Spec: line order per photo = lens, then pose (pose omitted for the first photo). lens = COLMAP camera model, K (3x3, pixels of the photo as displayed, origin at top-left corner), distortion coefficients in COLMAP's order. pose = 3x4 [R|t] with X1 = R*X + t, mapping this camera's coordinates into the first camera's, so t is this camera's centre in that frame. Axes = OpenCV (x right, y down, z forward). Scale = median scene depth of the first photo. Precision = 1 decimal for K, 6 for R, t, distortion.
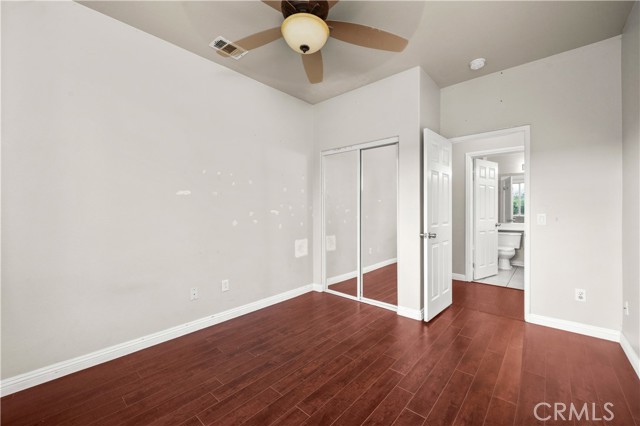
lens RADIAL K [[258.3, 0, 320.0], [0, 258.3, 213.0], [0, 0, 1]] dist [0.001049, 0.000058]
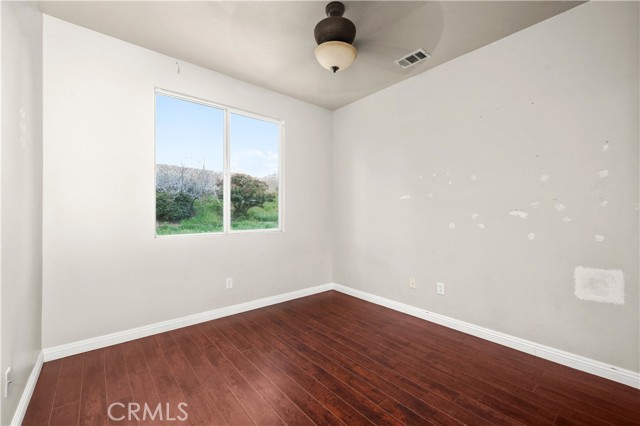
lens RADIAL K [[265.0, 0, 320.0], [0, 265.0, 213.0], [0, 0, 1]] dist [-0.000083, 0.000036]
pose [[-0.135757, 0.005780, -0.990725, 0.856852], [-0.011359, 0.999908, 0.007390, -0.009155], [0.990677, 0.012257, -0.135679, 0.849631]]
